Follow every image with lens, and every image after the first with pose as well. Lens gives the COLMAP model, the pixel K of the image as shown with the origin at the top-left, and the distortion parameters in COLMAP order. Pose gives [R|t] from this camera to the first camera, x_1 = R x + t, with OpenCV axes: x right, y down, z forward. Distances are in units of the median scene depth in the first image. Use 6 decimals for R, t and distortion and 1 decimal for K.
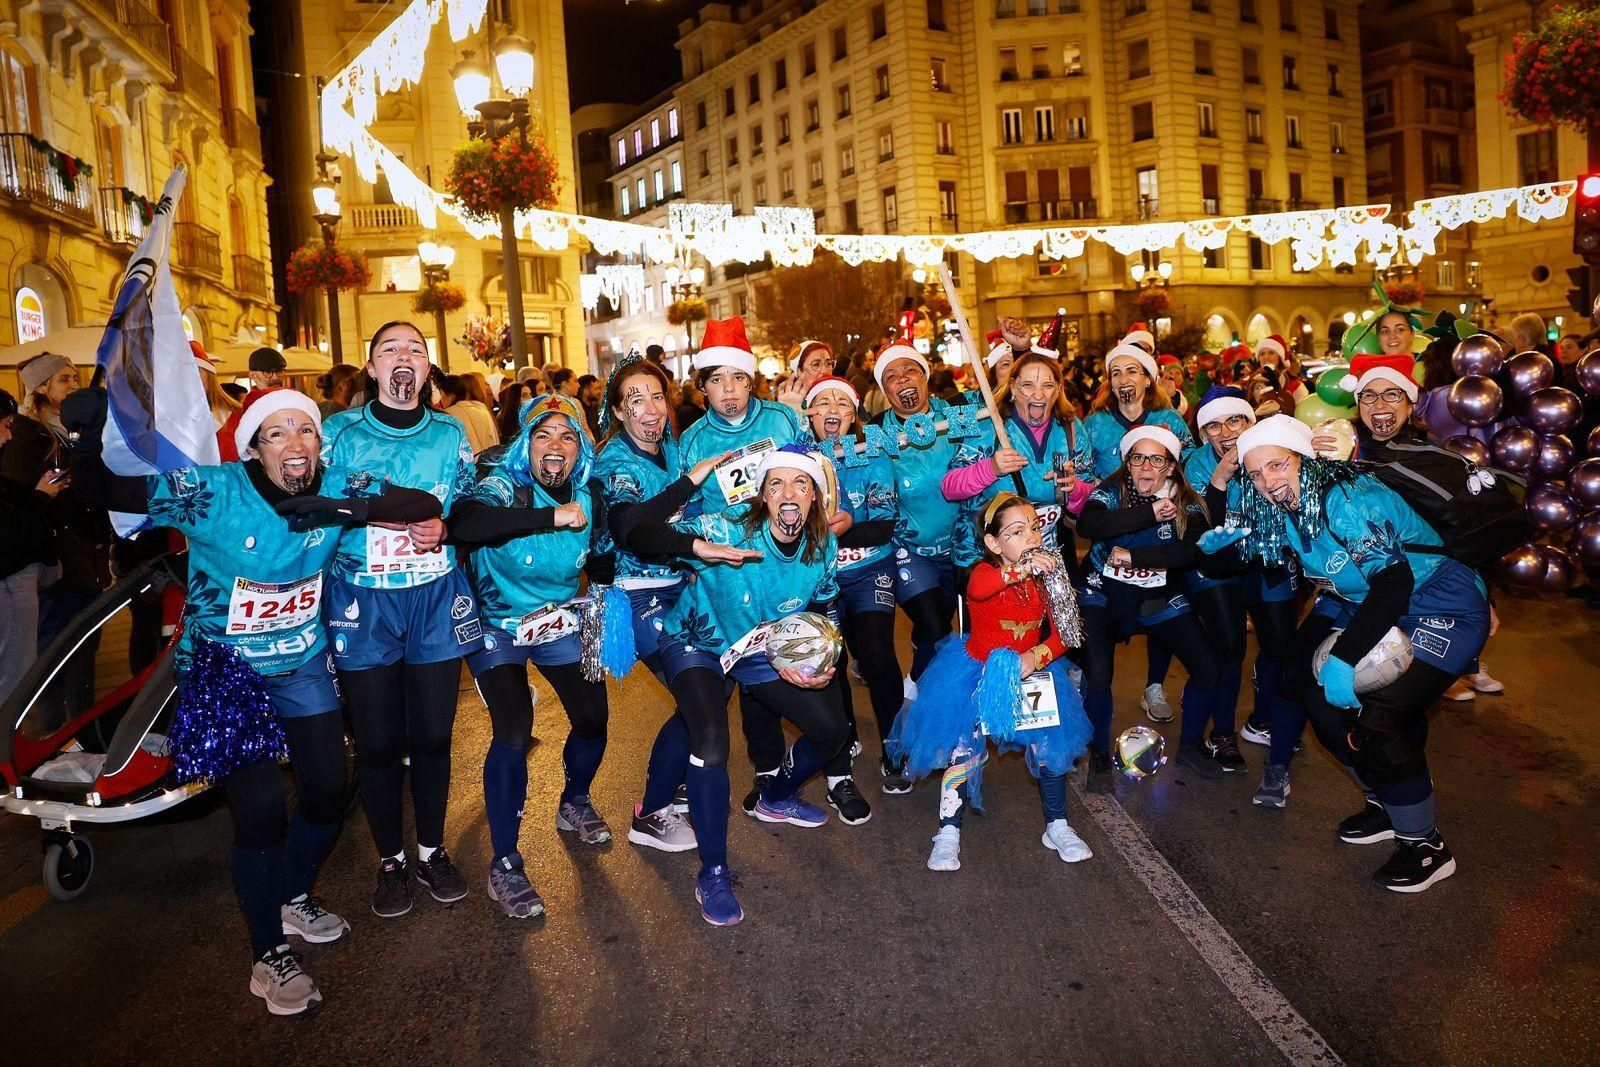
lens RADIAL K [[1186.5, 0, 860.6], [0, 1186.5, 488.3], [0, 0, 1]] dist [-0.111628, 0.091098]
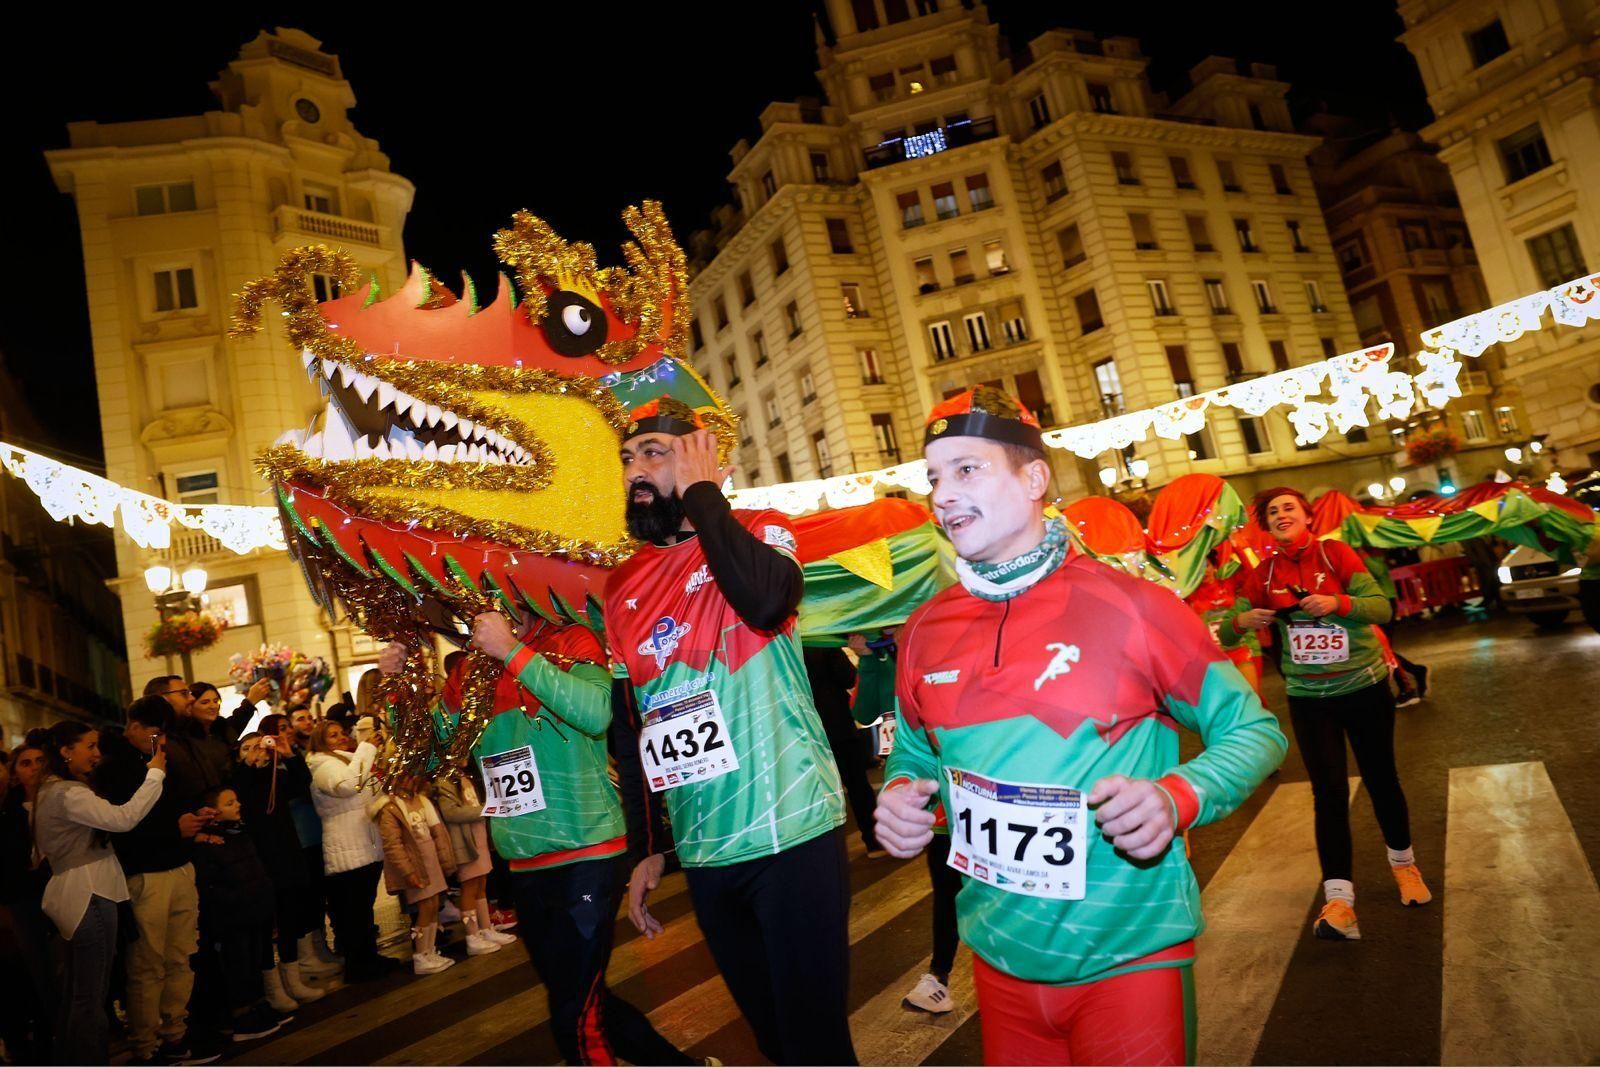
lens RADIAL K [[1170.4, 0, 830.3], [0, 1170.4, 495.1], [0, 0, 1]] dist [-0.119897, 0.103768]
pose [[0.986890, -0.154499, -0.046671, 0.068964], [0.140525, 0.964791, -0.222333, -0.013932], [0.079377, 0.212859, 0.973853, 0.164043]]
